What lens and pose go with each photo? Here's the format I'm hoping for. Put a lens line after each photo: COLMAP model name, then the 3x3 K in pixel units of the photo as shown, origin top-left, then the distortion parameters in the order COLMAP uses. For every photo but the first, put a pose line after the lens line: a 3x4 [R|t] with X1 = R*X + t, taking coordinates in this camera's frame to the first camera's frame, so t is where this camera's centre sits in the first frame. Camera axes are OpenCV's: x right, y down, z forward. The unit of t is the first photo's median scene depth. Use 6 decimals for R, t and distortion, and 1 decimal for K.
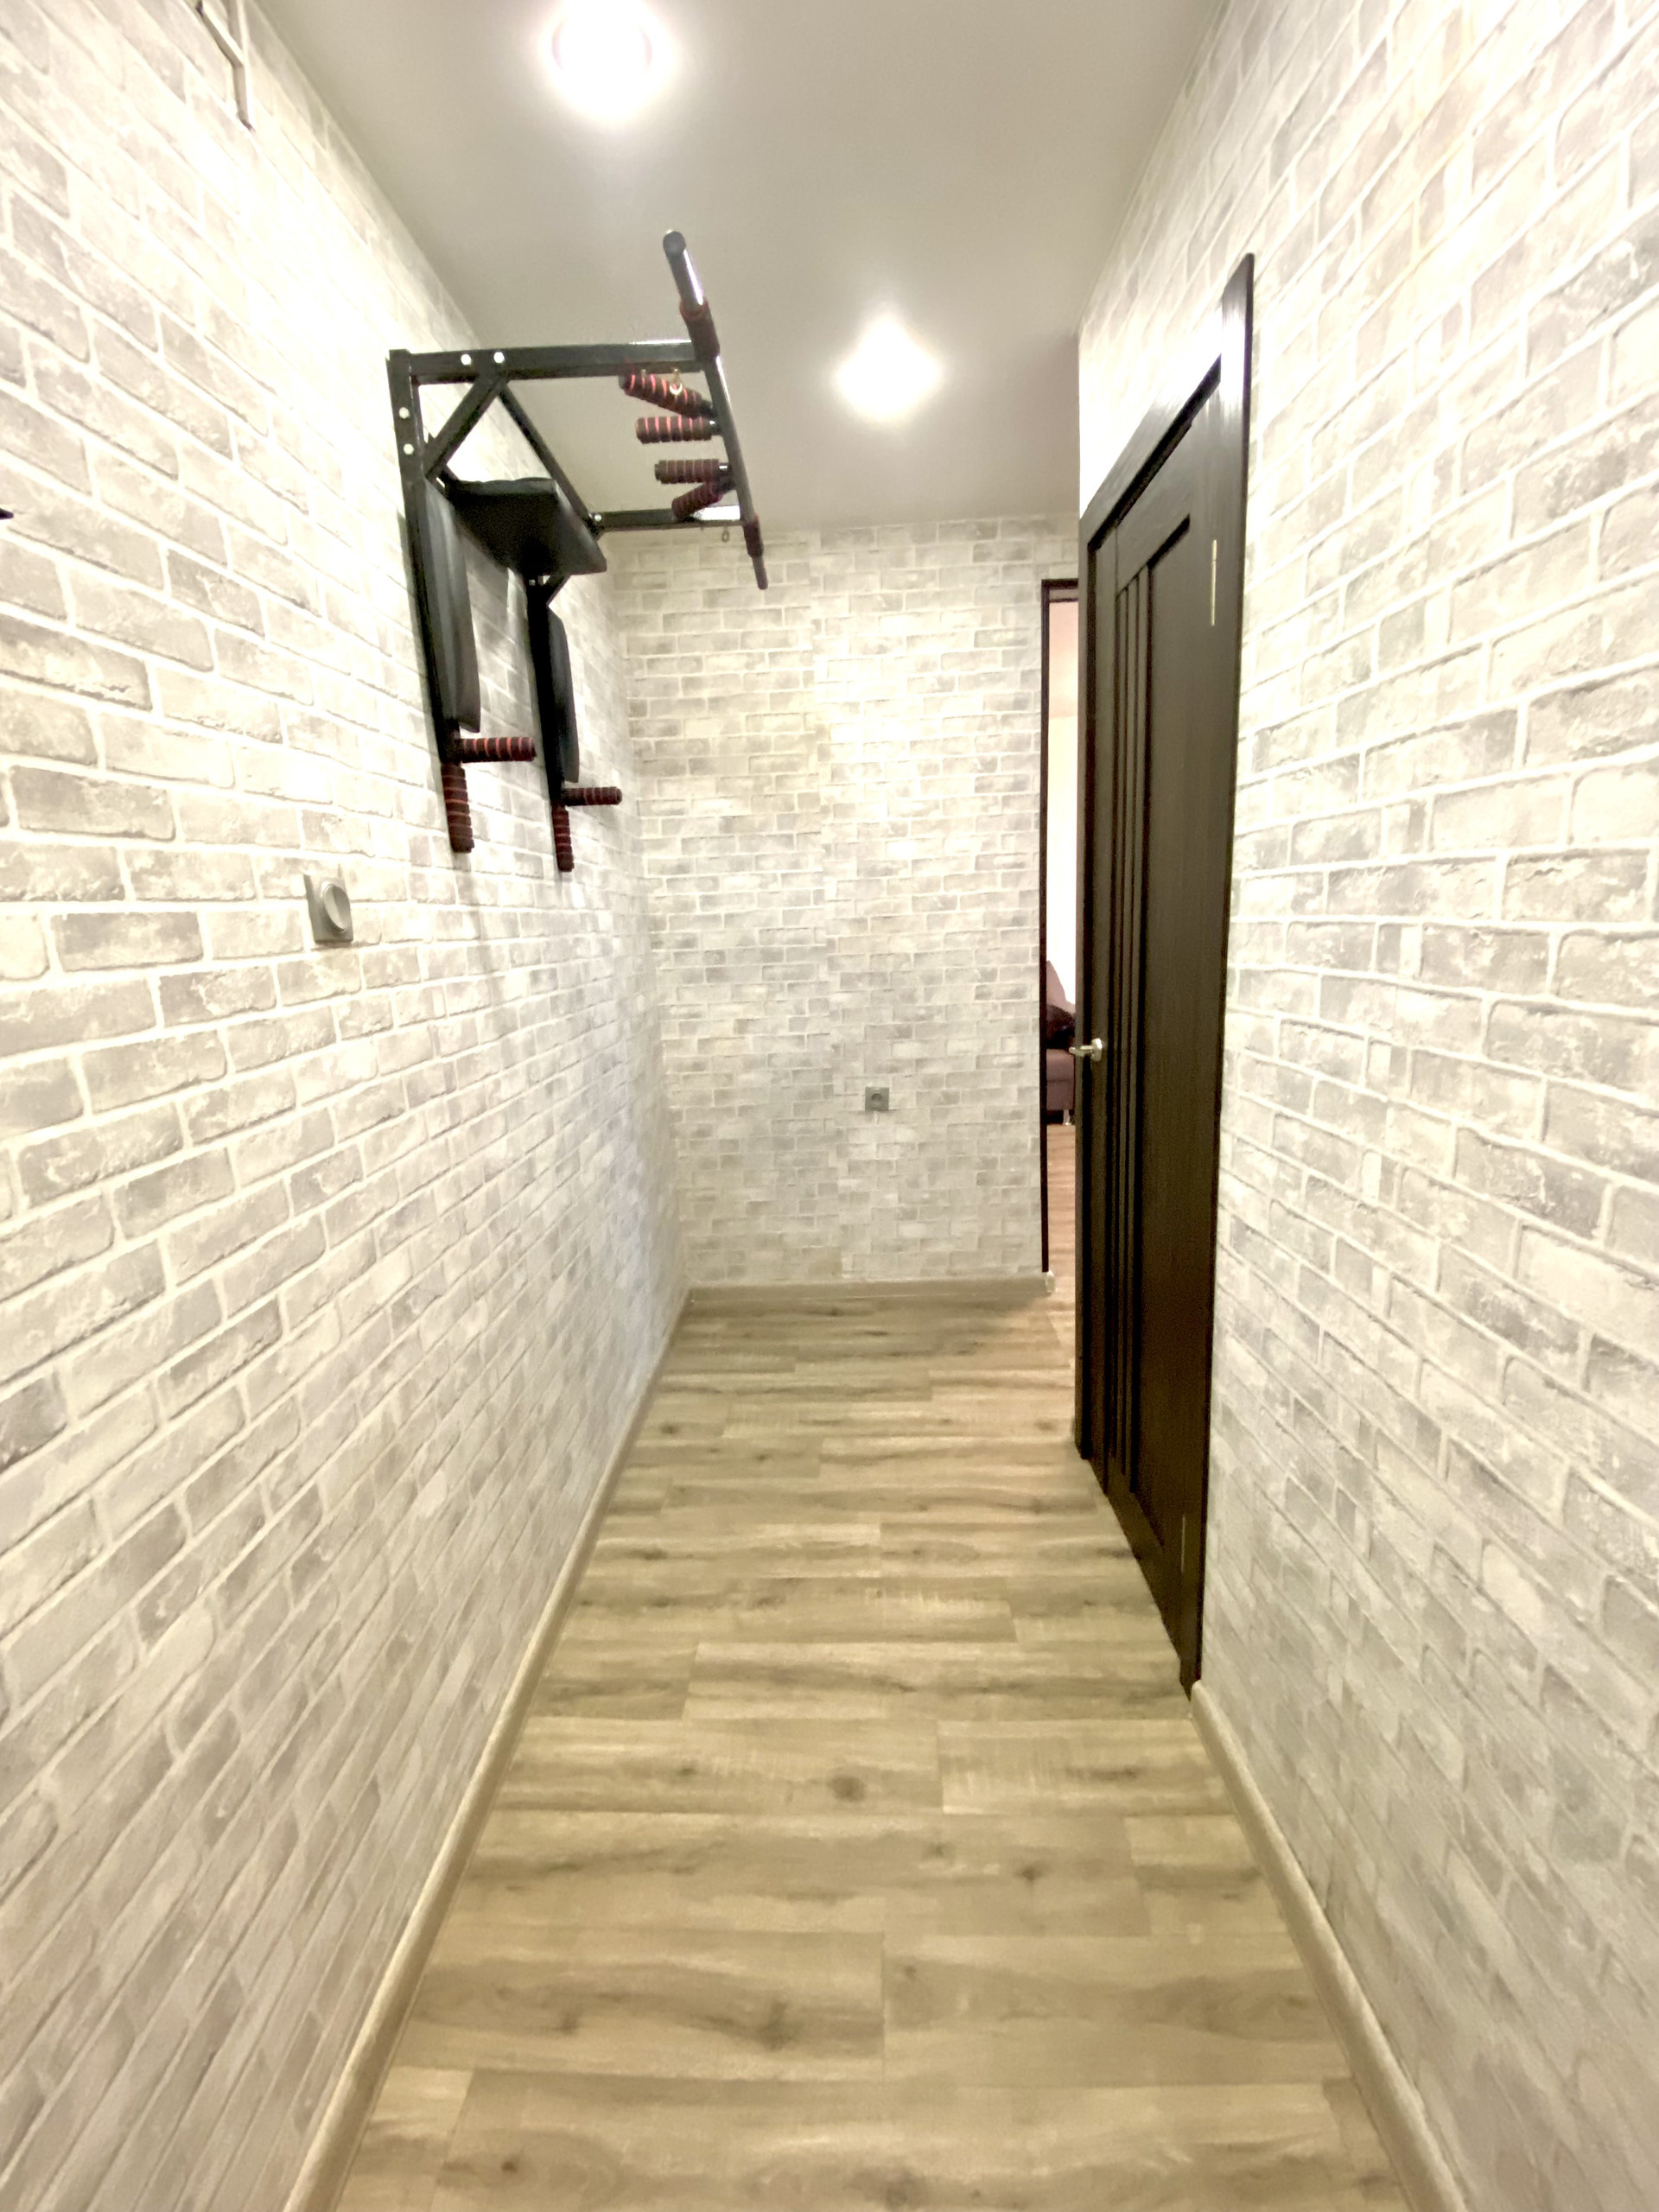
lens RADIAL K [[892.3, 0, 835.9], [0, 892.3, 1112.2], [0, 0, 1]] dist [0.010057, -0.019566]
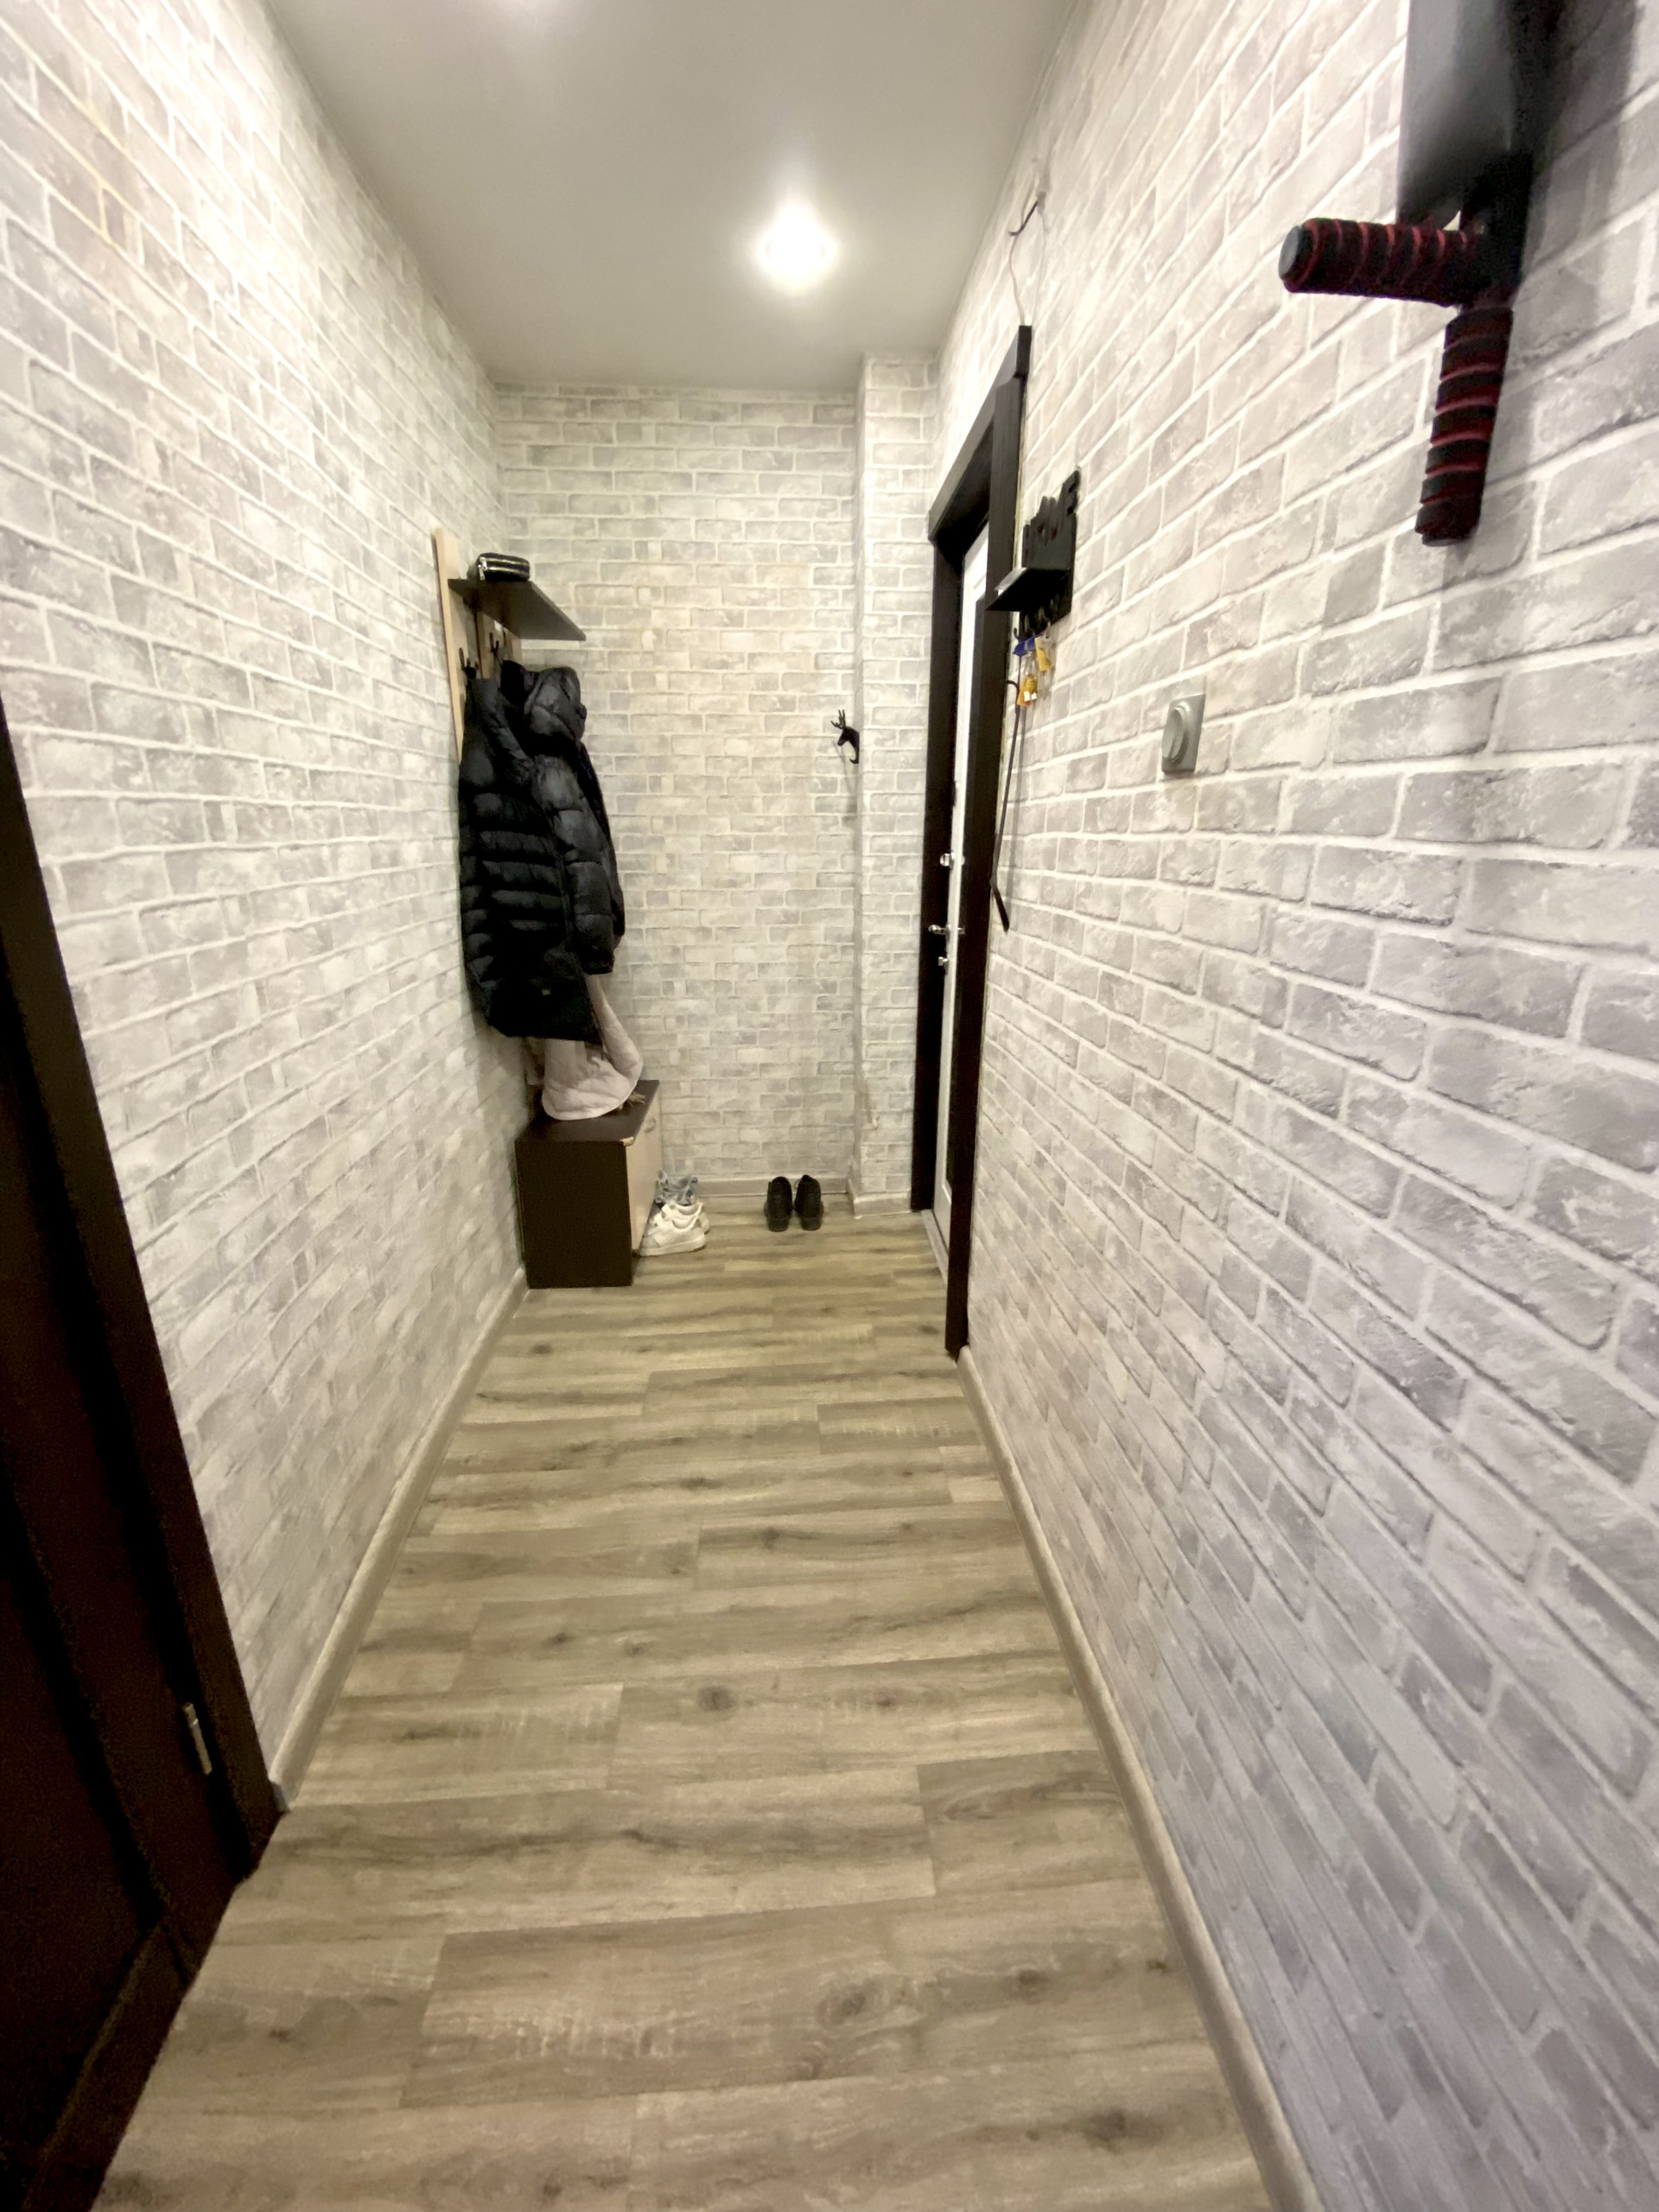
lens RADIAL K [[892.3, 0, 835.9], [0, 892.3, 1112.2], [0, 0, 1]] dist [0.010057, -0.019566]
pose [[-0.993563, 0.075711, -0.084267, -0.094244], [0.022161, 0.859389, 0.510841, -0.327694], [0.111095, 0.505685, -0.855535, 1.719150]]
